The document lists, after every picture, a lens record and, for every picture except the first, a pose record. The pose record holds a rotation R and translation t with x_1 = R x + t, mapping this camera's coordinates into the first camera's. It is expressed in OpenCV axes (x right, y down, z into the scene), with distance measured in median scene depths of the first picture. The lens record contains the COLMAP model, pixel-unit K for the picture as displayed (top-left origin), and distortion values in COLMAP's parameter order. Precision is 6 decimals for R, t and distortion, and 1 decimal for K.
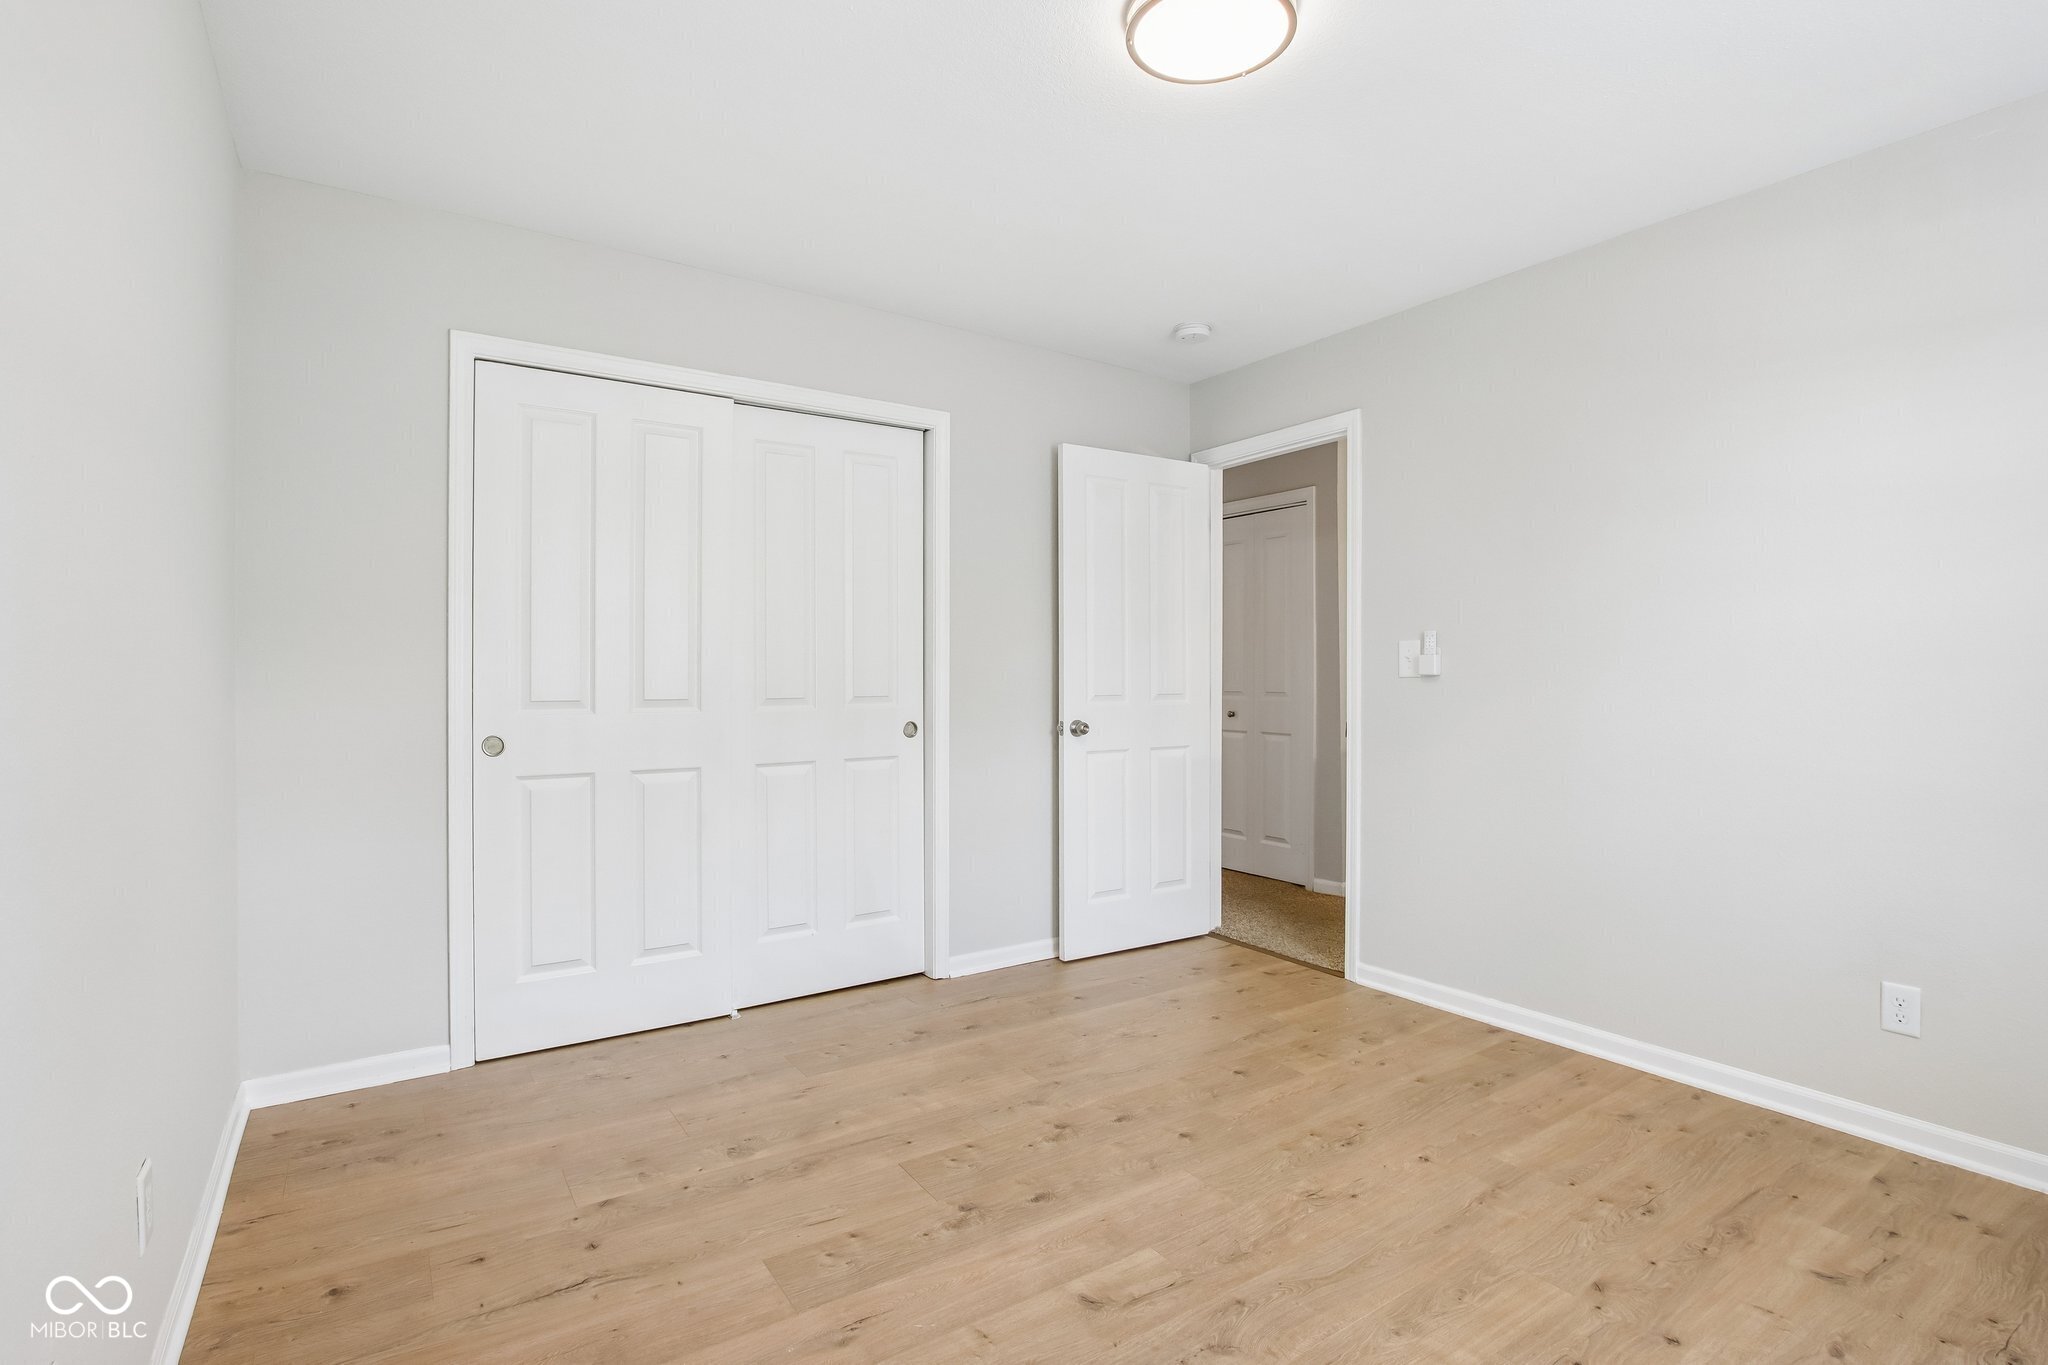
lens RADIAL K [[972.2, 0, 1019.6], [0, 972.2, 680.7], [0, 0, 1]] dist [-0.031550, 0.003889]
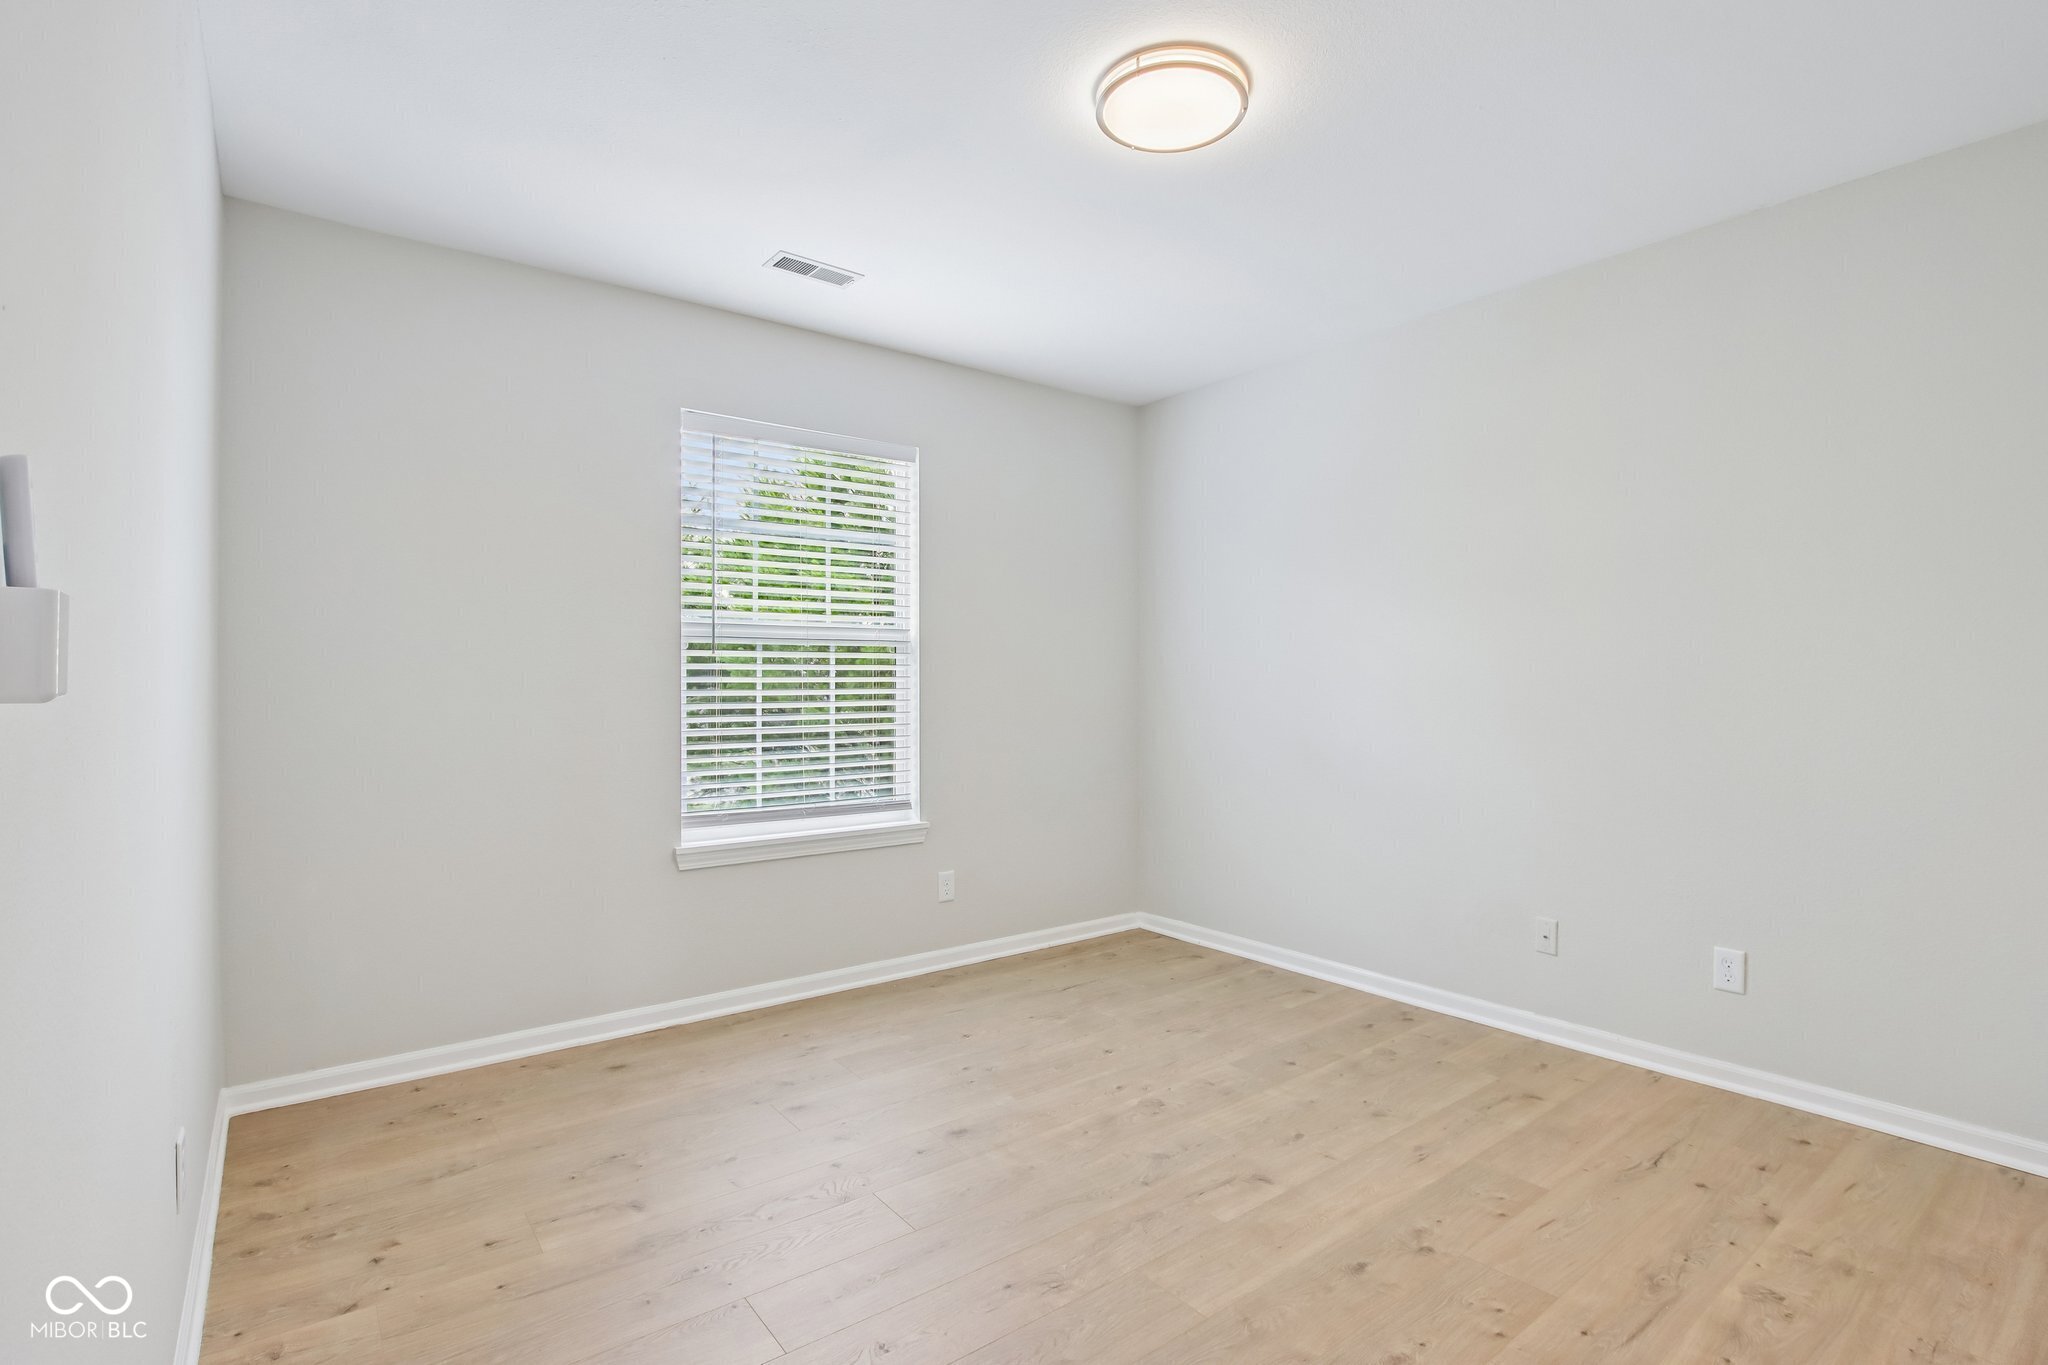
lens RADIAL K [[972.2, 0, 1016.0], [0, 972.2, 680.0], [0, 0, 1]] dist [-0.031550, 0.003889]
pose [[-0.998615, -0.001544, -0.052590, 0.400924], [-0.001733, 0.999992, 0.003562, -0.015610], [0.052585, 0.003648, -0.998610, 1.932223]]
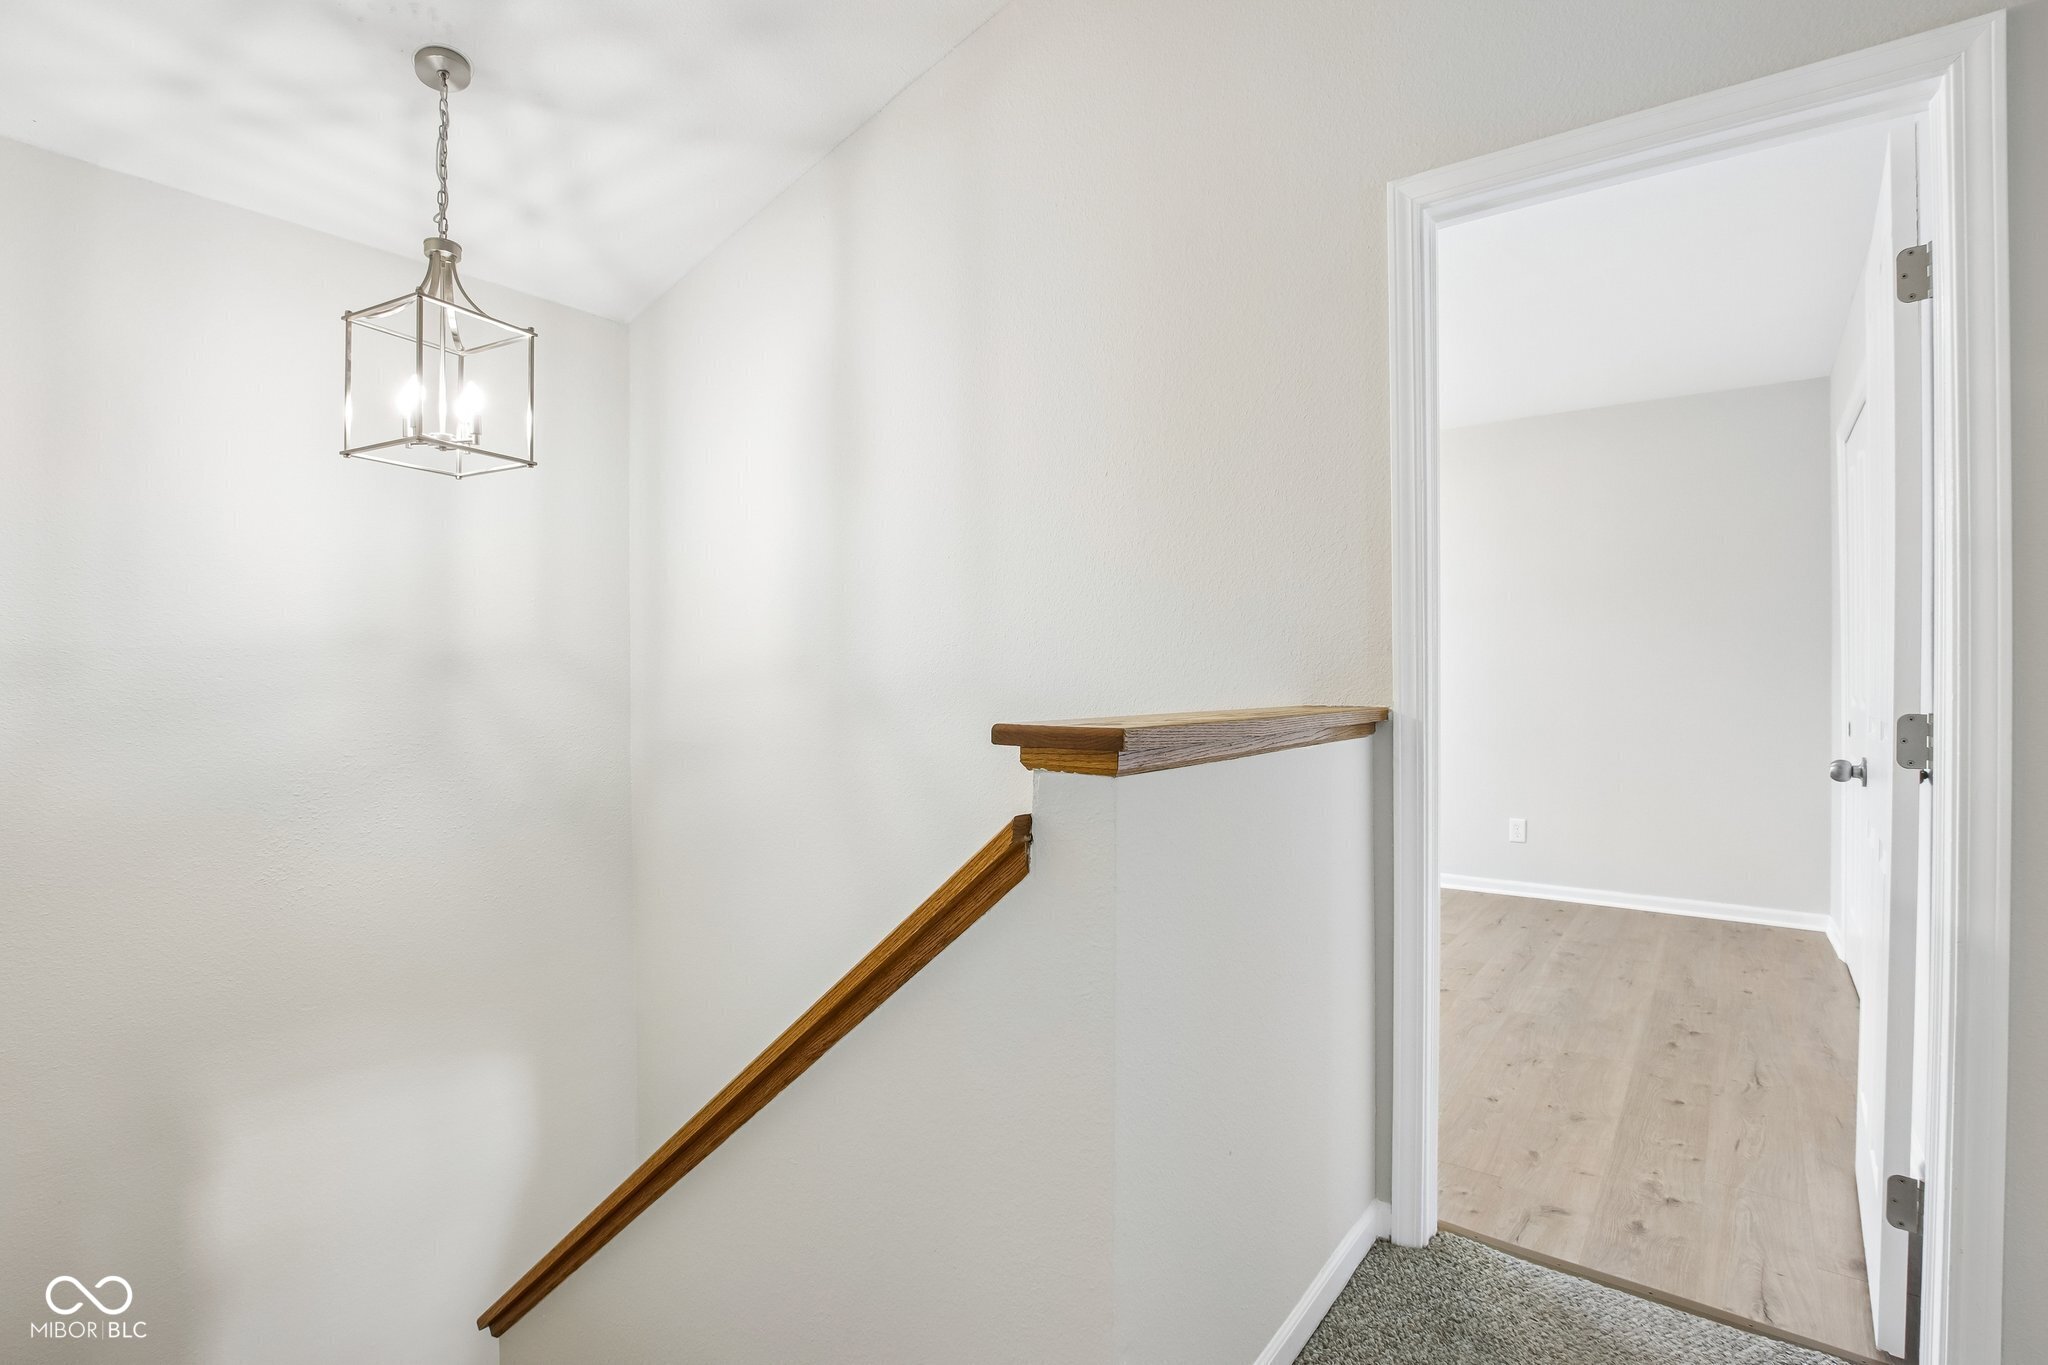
lens RADIAL K [[972.2, 0, 1023.2], [0, 972.2, 679.2], [0, 0, 1]] dist [-0.031550, 0.003889]
pose [[-0.945594, -0.004741, -0.325316, 1.307824], [-0.009282, 0.999880, 0.012408, -0.010642], [0.325218, 0.014753, -0.945524, 2.547792]]
